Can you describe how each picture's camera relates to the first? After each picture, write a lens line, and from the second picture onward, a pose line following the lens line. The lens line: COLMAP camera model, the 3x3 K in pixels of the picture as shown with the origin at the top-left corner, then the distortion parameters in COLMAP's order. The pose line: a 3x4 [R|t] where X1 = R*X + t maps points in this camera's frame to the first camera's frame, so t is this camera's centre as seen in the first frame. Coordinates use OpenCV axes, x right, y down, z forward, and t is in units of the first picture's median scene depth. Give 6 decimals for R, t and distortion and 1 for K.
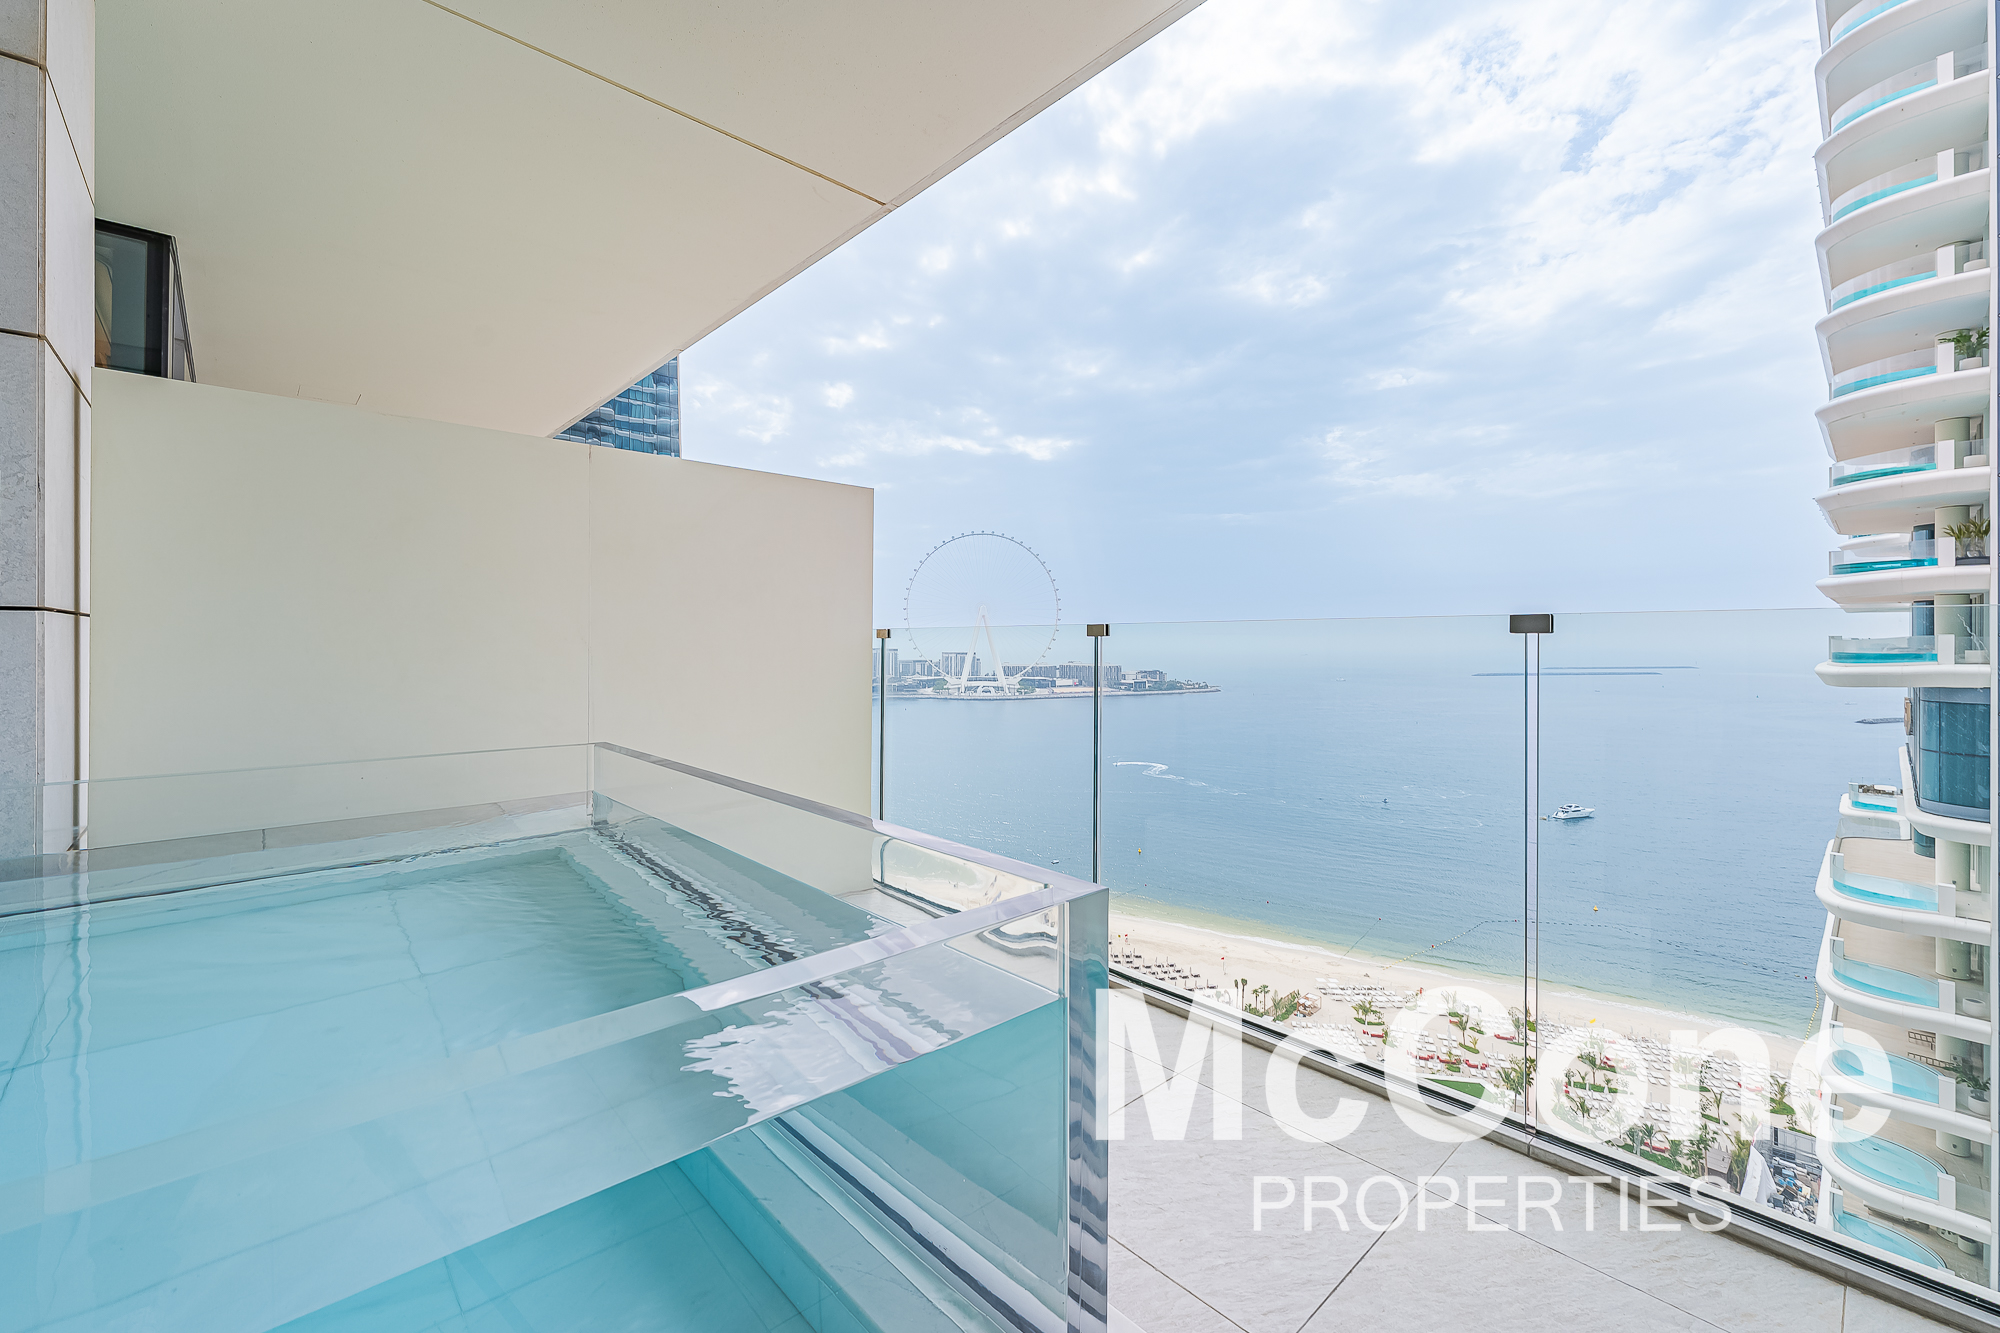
lens RADIAL K [[806.3, 0, 986.1], [0, 806.3, 638.7], [0, 0, 1]] dist [0.001303, -0.001101]
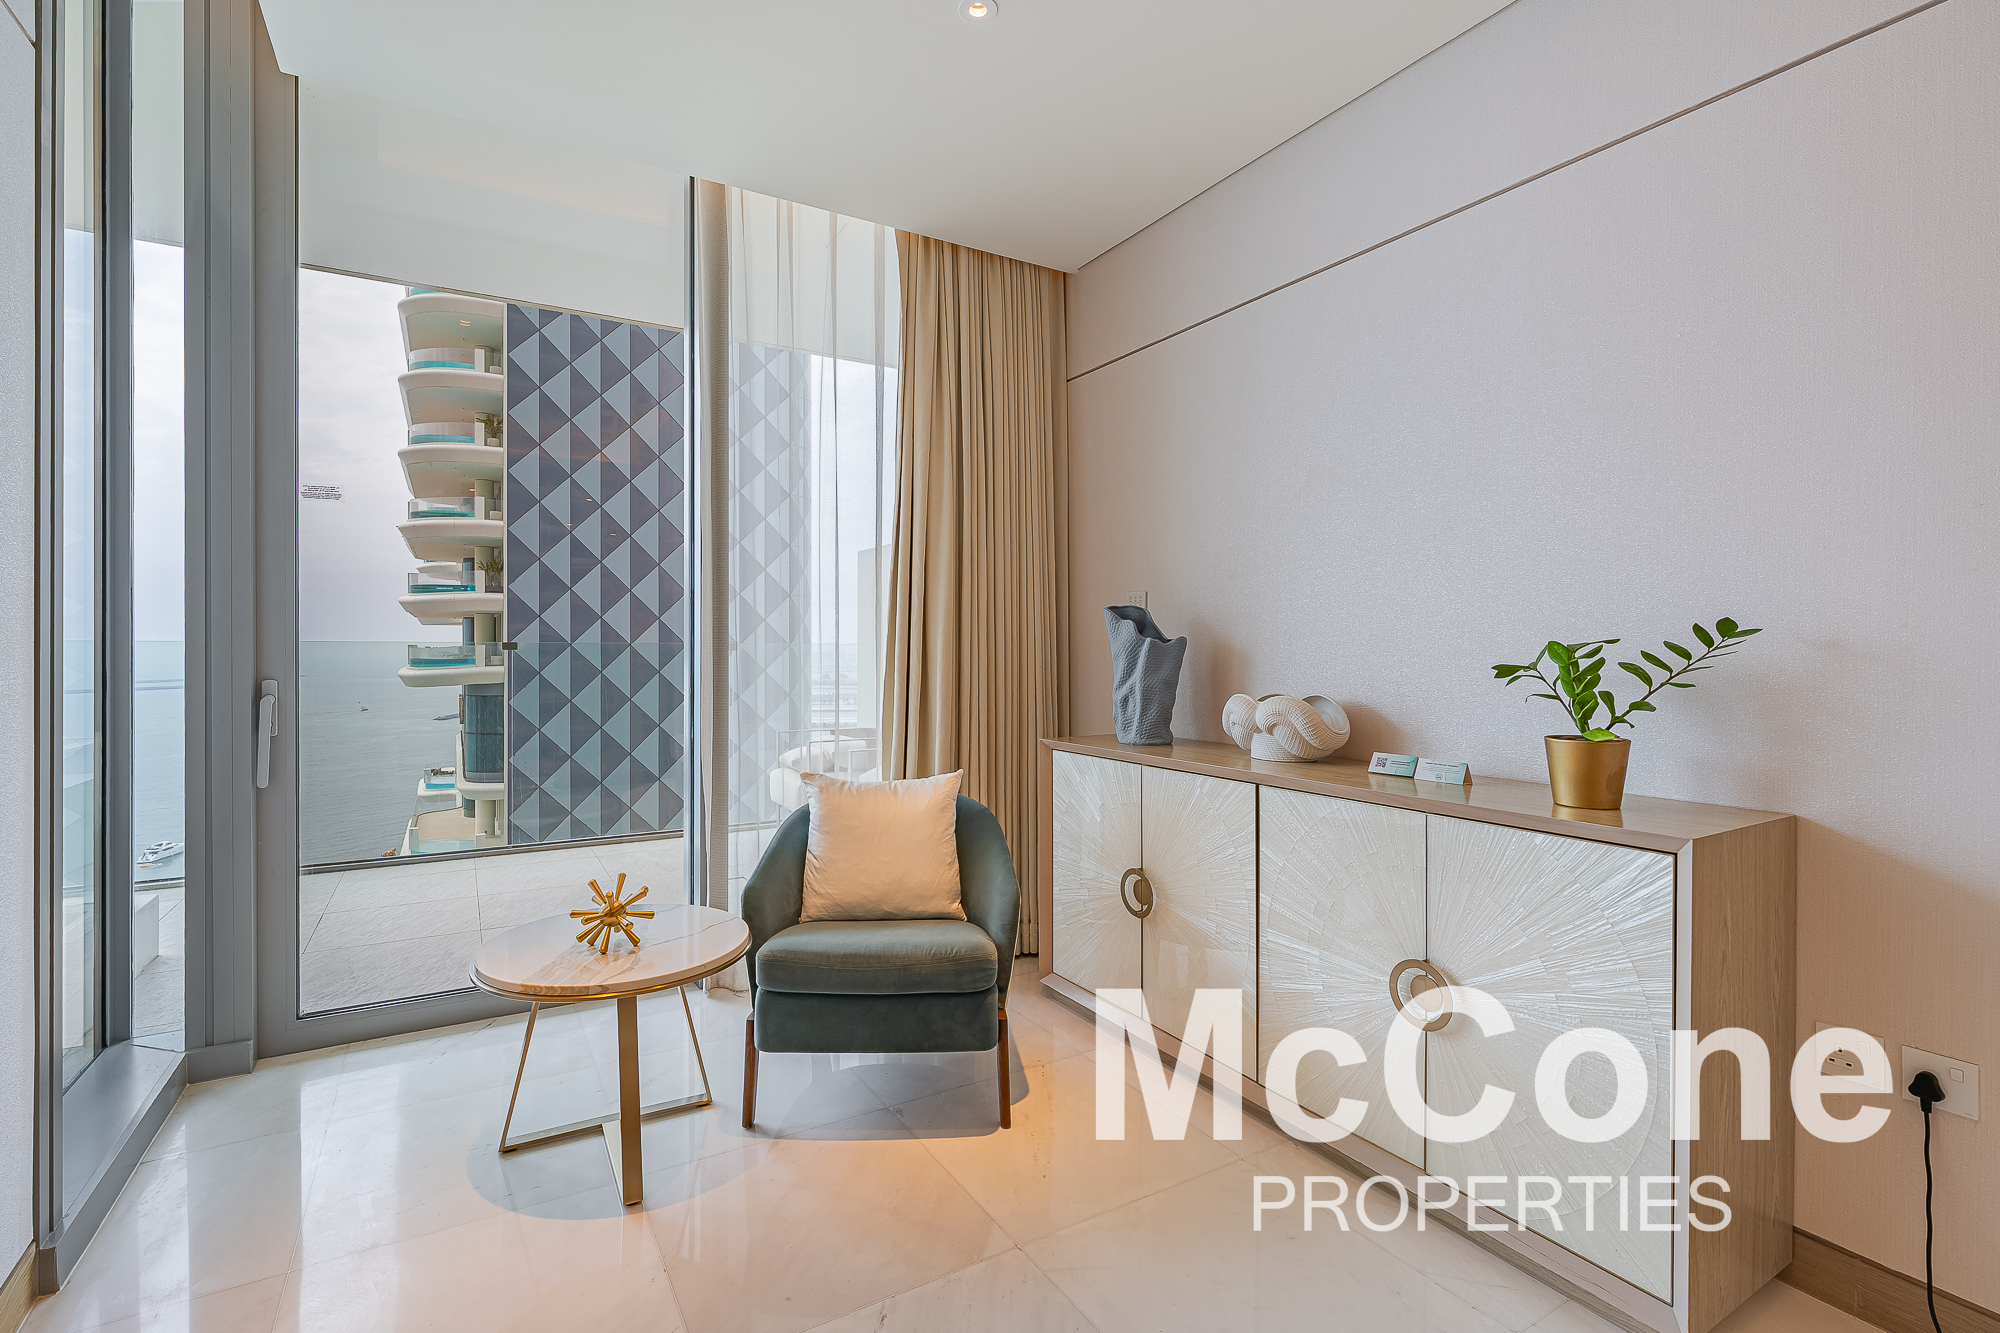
lens RADIAL K [[943.8, 0, 983.9], [0, 943.8, 656.5], [0, 0, 1]] dist [0.002027, -0.001694]
pose [[0.224790, -0.005680, 0.974391, -0.211195], [-0.004230, 0.999968, 0.006805, 0.002265], [-0.974398, -0.005651, 0.224759, -0.248248]]
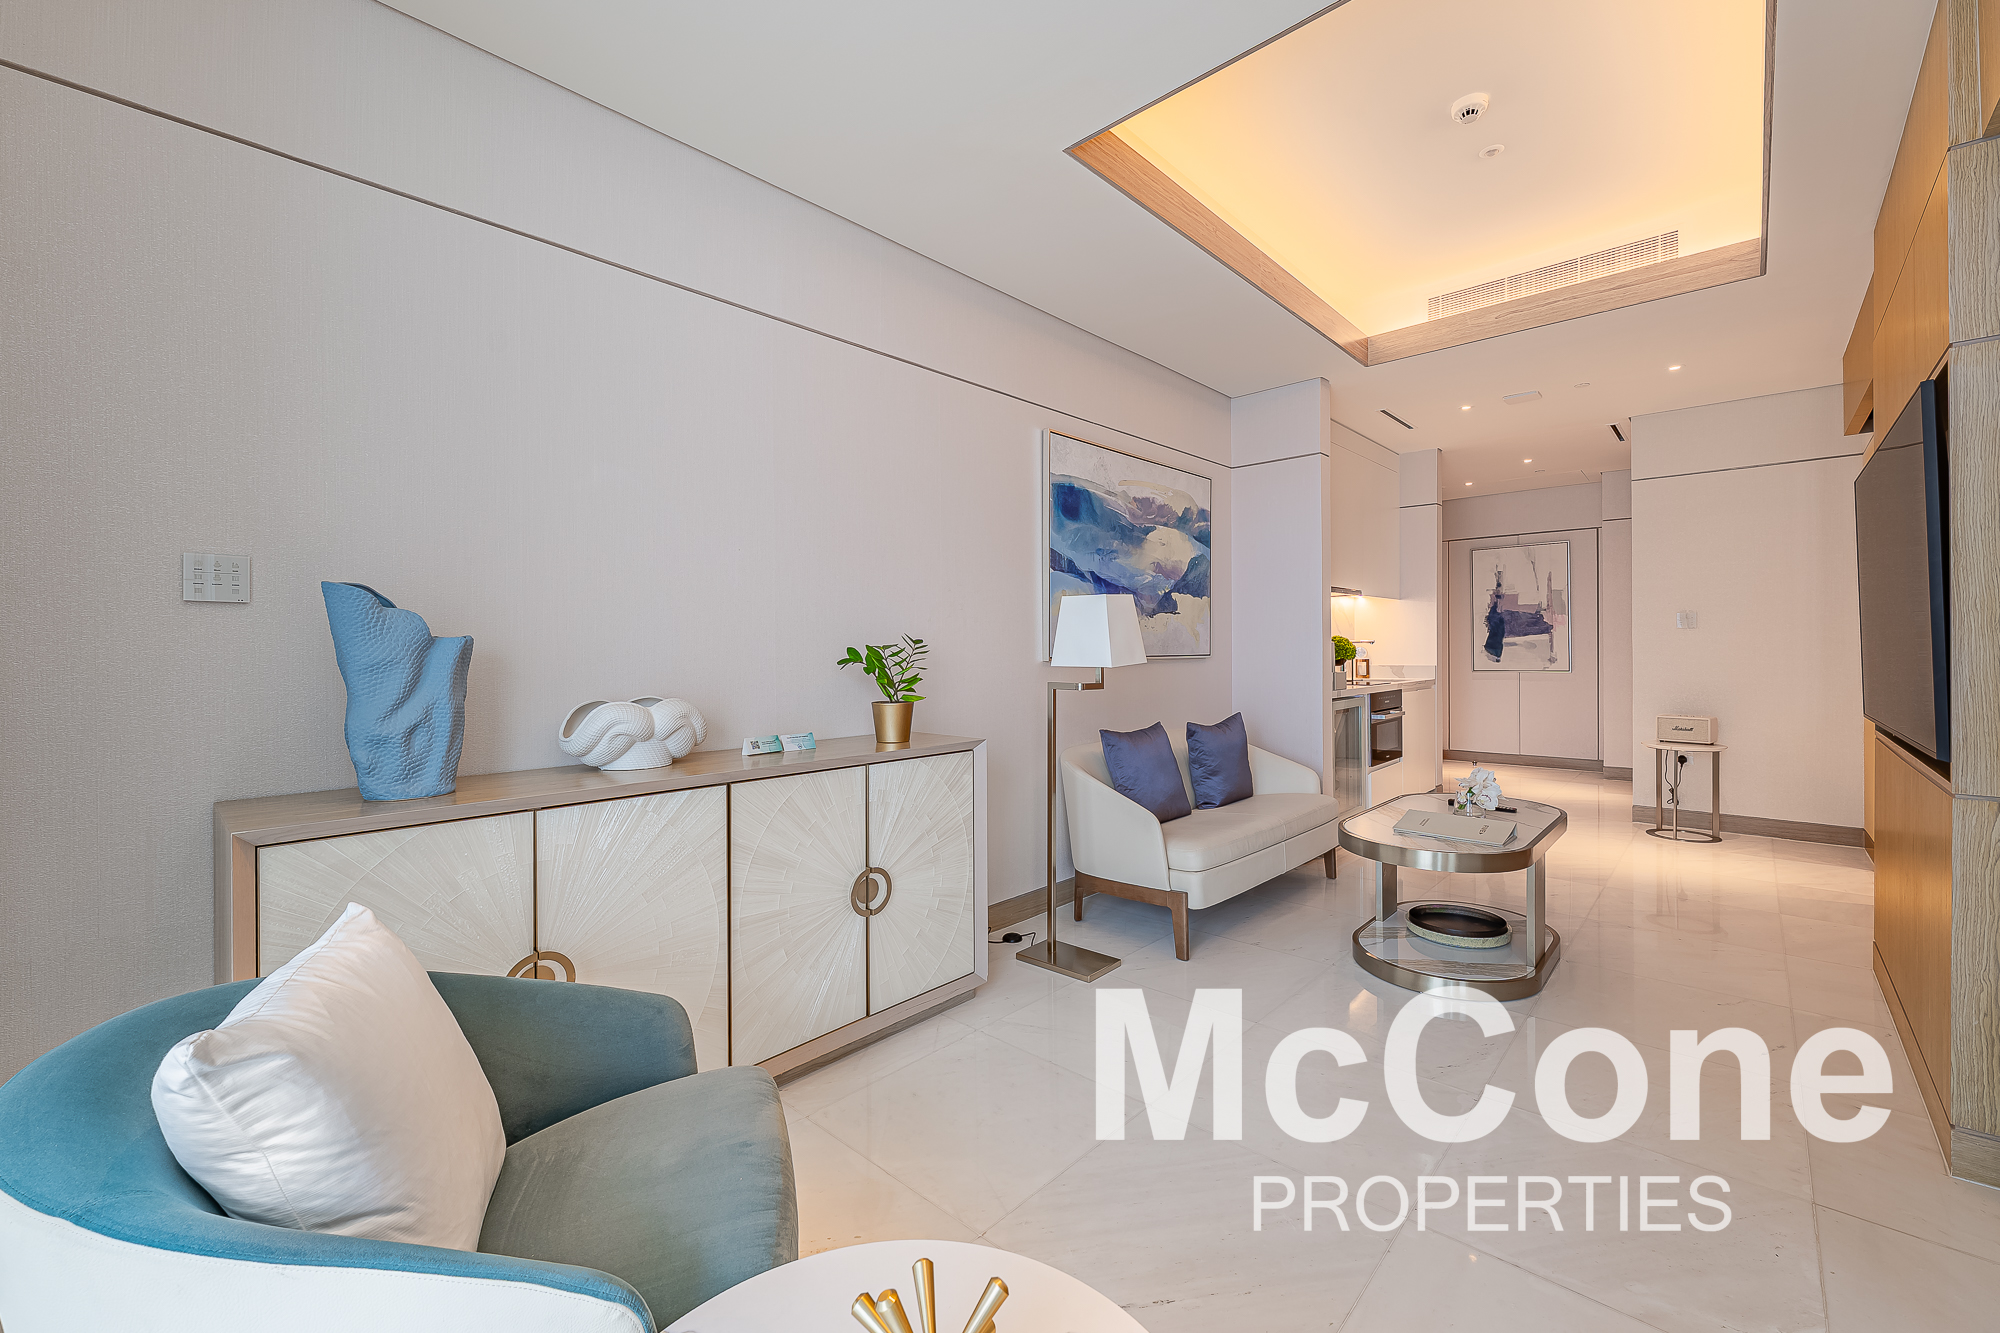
lens RADIAL K [[806.3, 0, 1002.5], [0, 806.3, 660.2], [0, 0, 1]] dist [0.001303, -0.001101]
pose [[-0.996182, 0.016573, -0.085712, -0.172222], [0.016083, 0.999850, 0.006413, 0.002636], [0.085806, 0.005010, -0.996299, -0.208565]]
